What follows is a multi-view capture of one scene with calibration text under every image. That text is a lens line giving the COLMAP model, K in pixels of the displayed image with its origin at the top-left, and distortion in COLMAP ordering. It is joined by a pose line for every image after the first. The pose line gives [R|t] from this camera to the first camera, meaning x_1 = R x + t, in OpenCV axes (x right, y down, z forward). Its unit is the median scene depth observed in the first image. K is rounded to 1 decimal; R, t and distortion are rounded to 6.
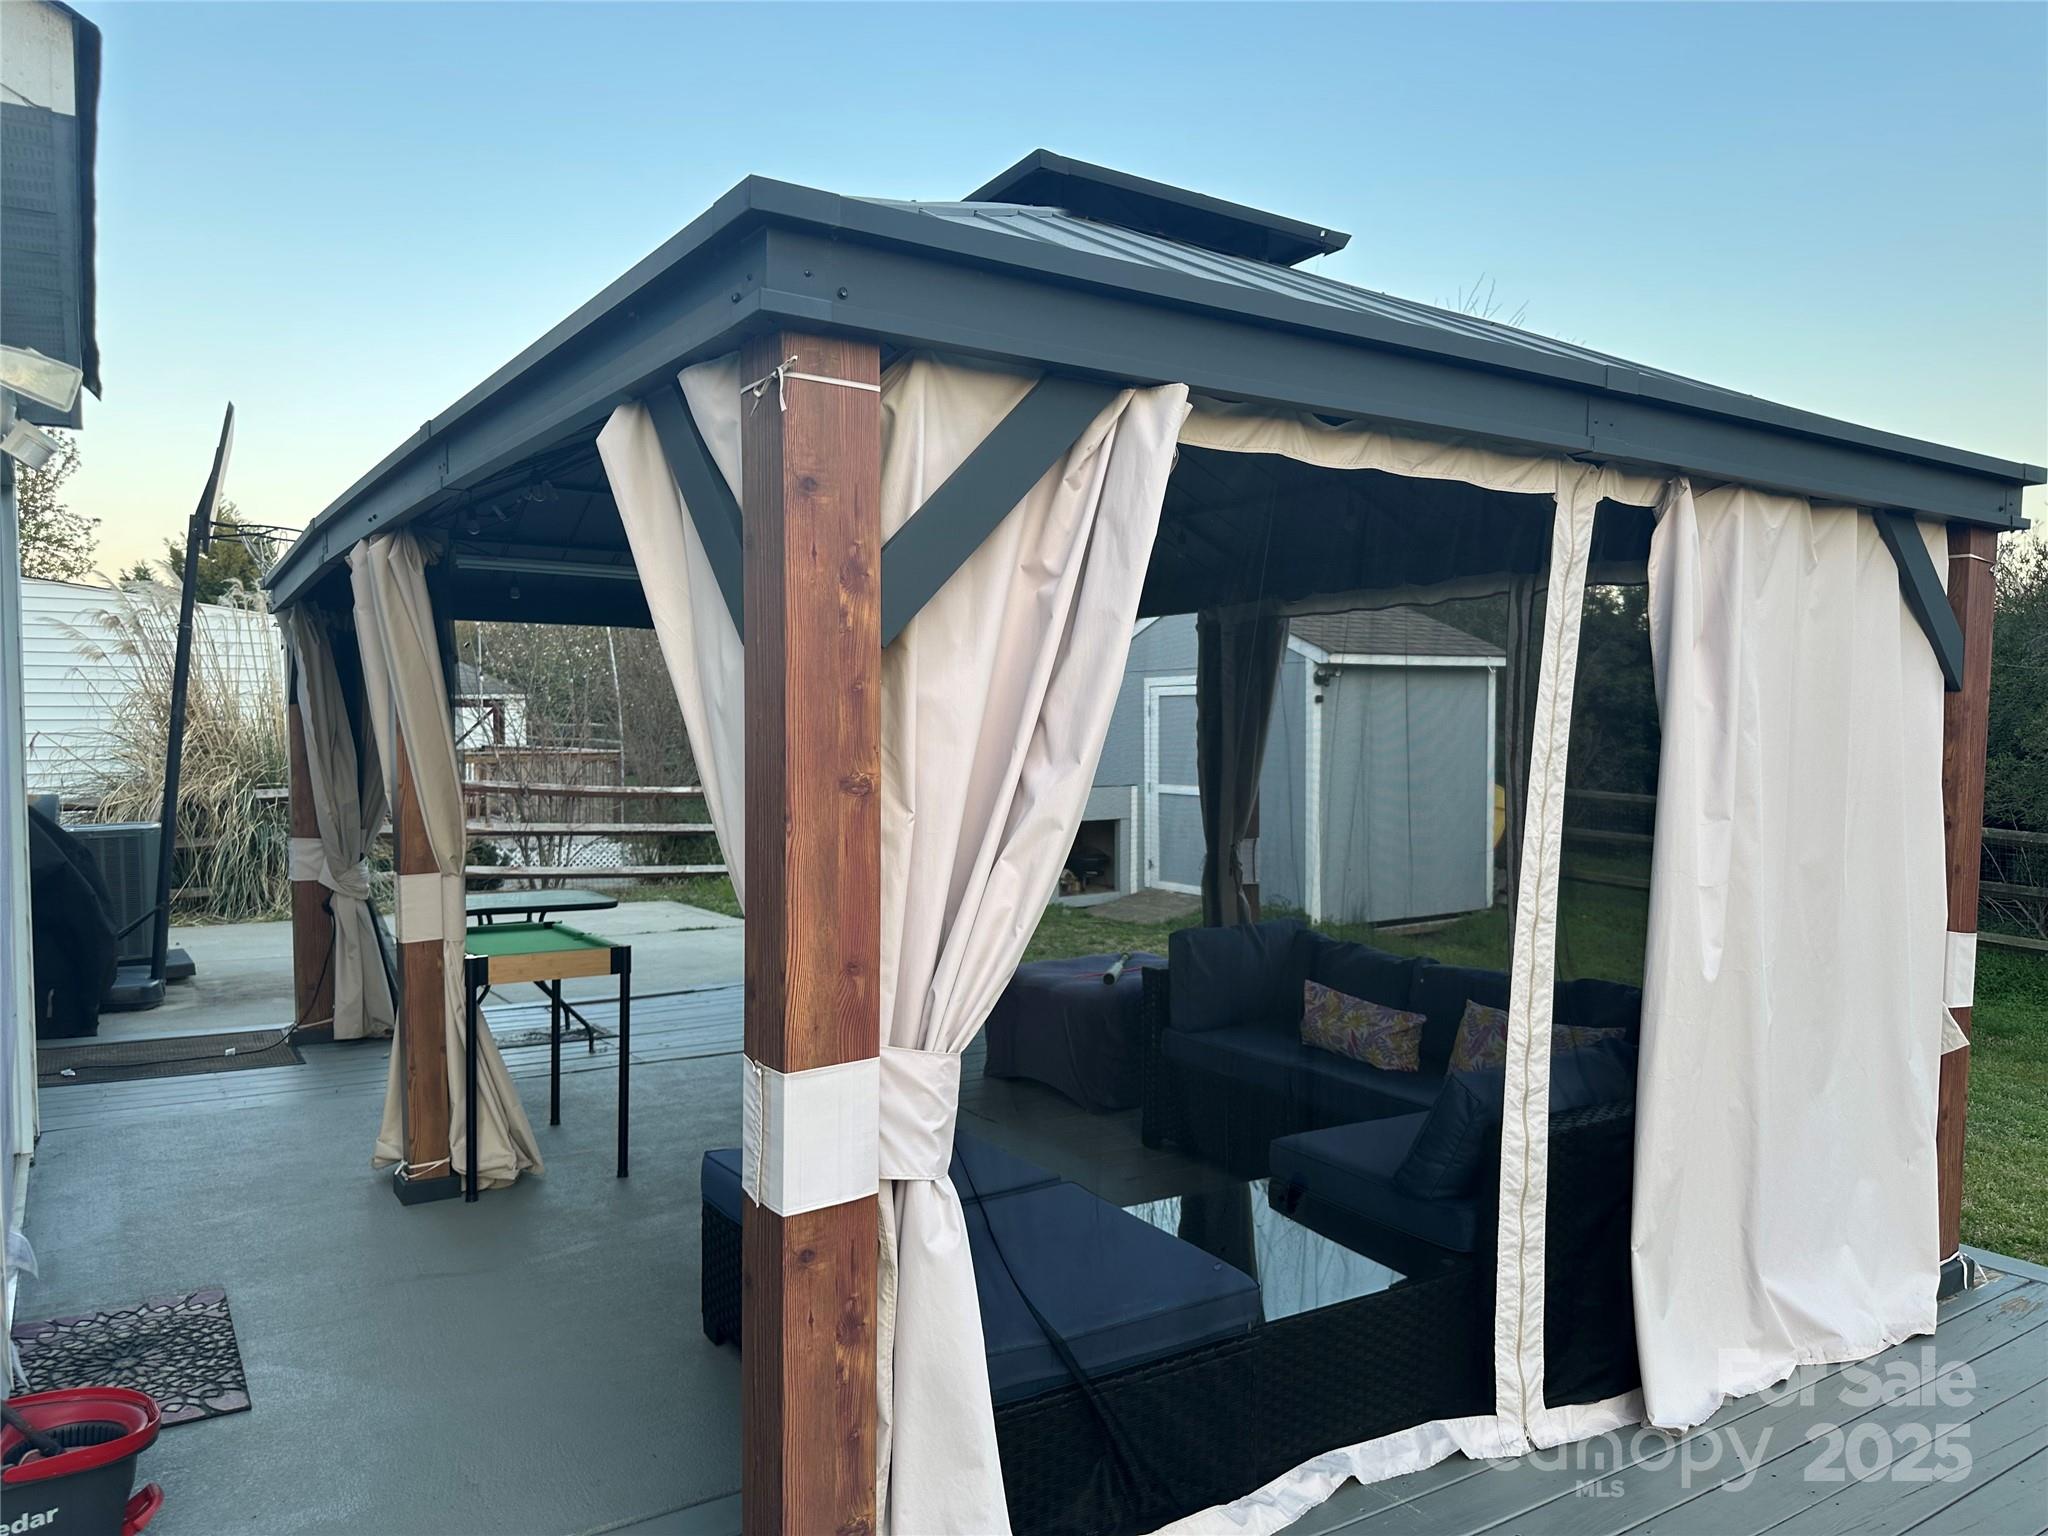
lens RADIAL K [[1432.9, 0, 1030.2], [0, 1432.9, 780.7], [0, 0, 1]] dist [0.134131, -0.214020]
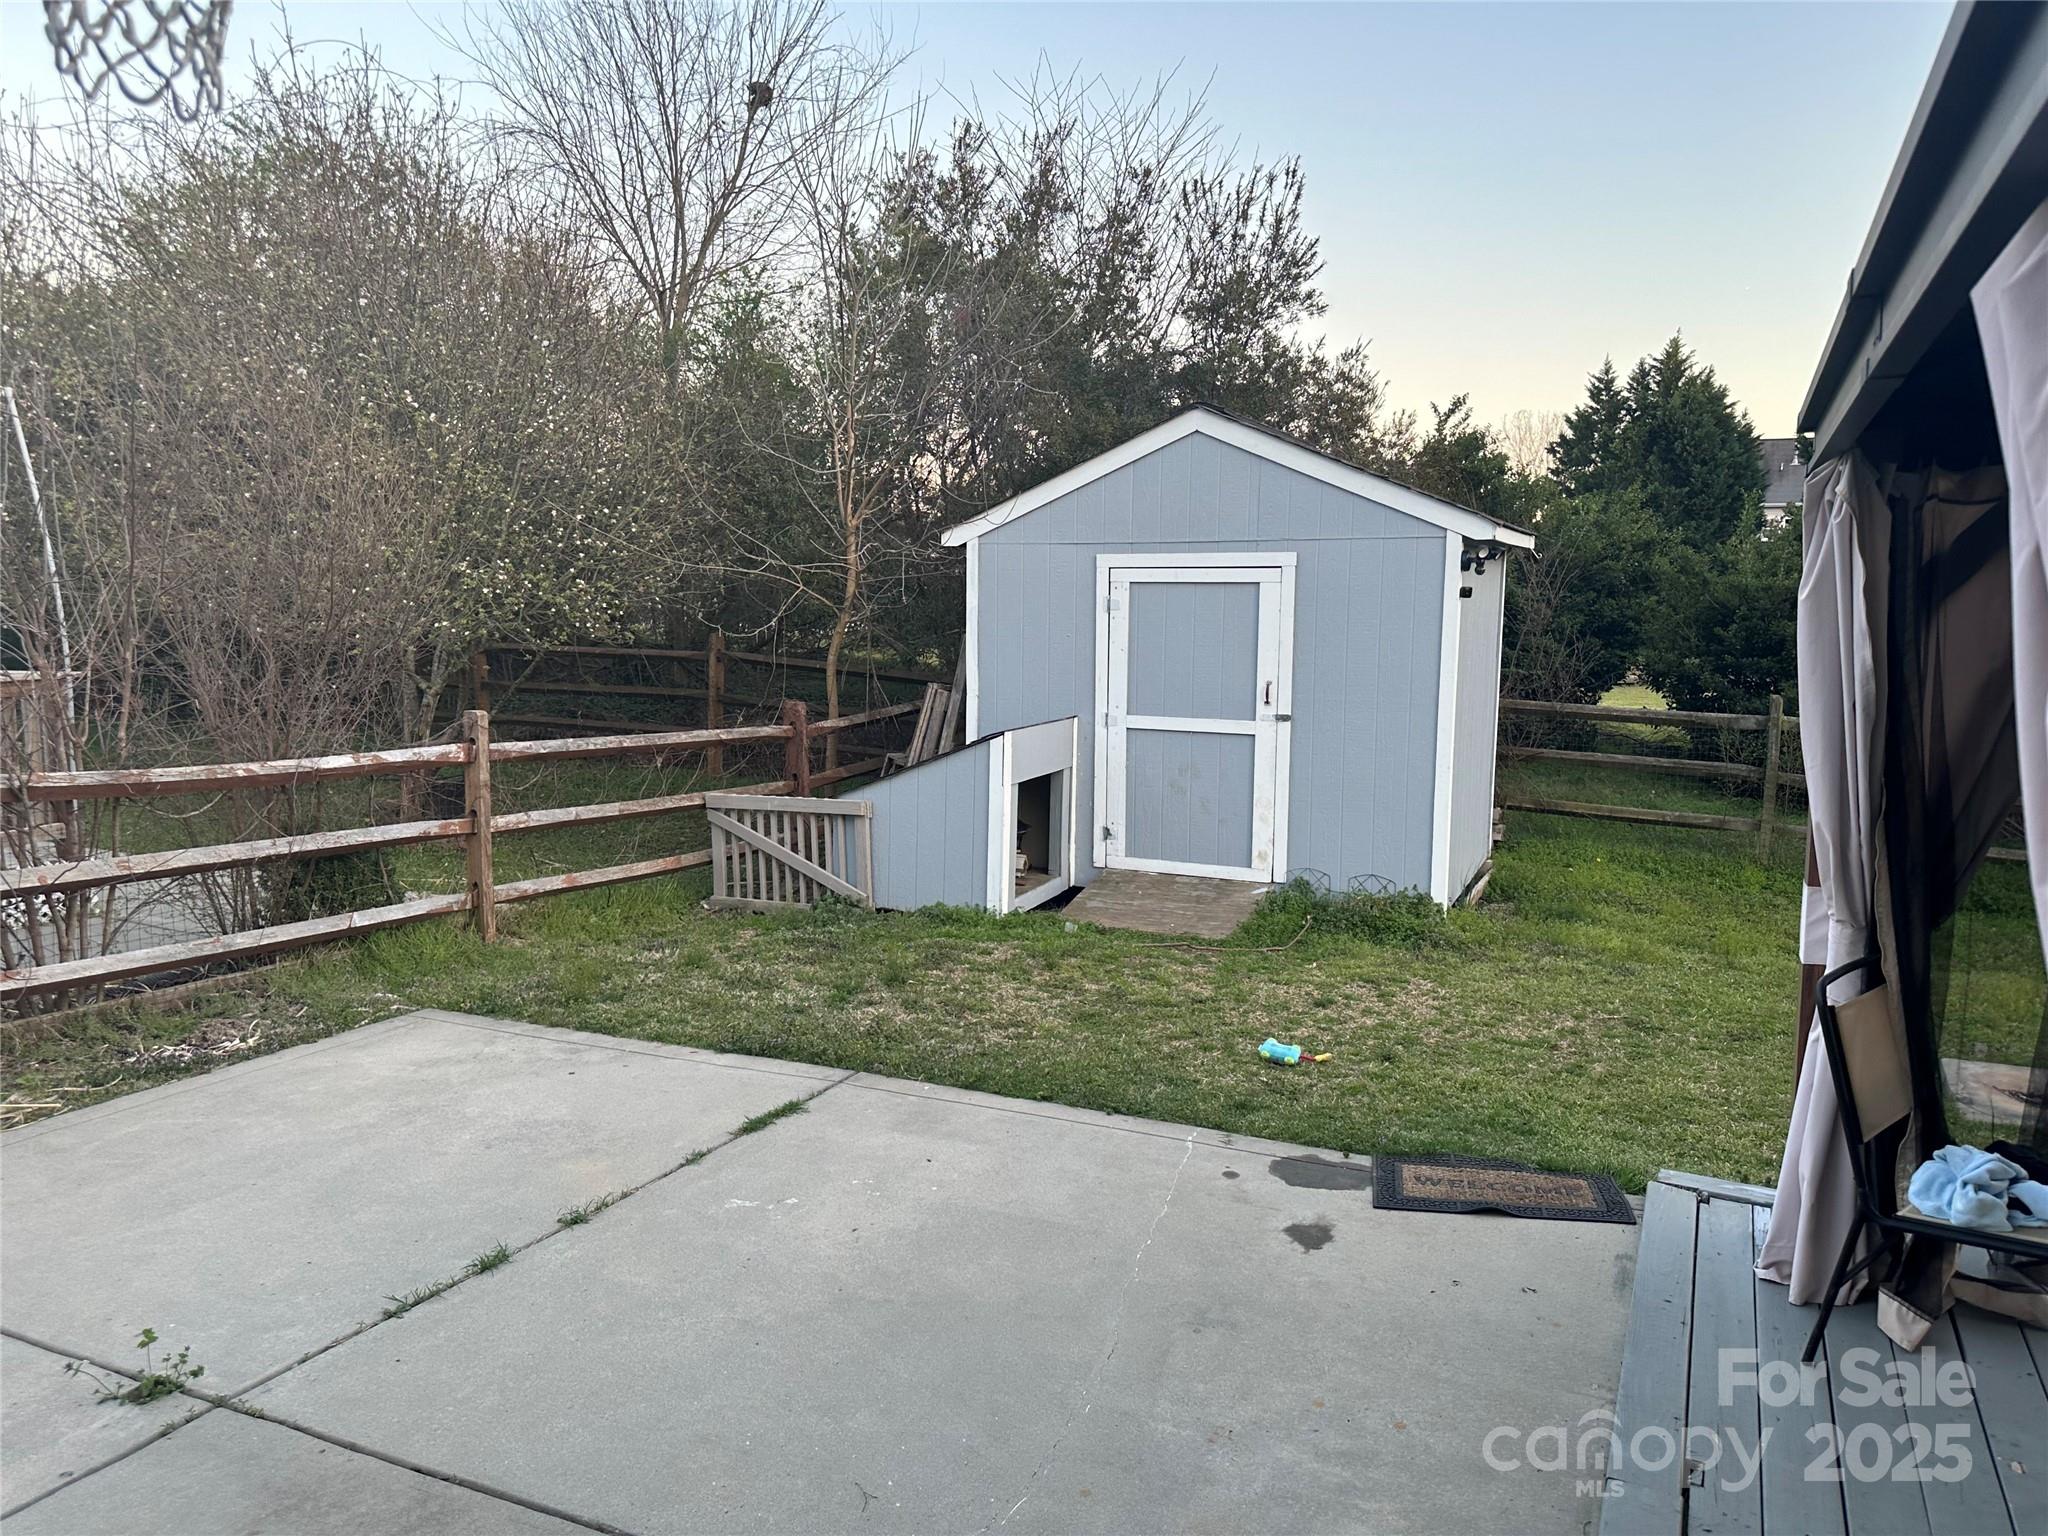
lens RADIAL K [[1430.4, 0, 1025.3], [0, 1430.4, 780.8], [0, 0, 1]] dist [0.139864, -0.229220]
pose [[0.835117, -0.065498, 0.546159, -0.328525], [0.011368, 0.994729, 0.101909, -0.037103], [-0.549955, -0.078897, 0.831459, 0.482931]]
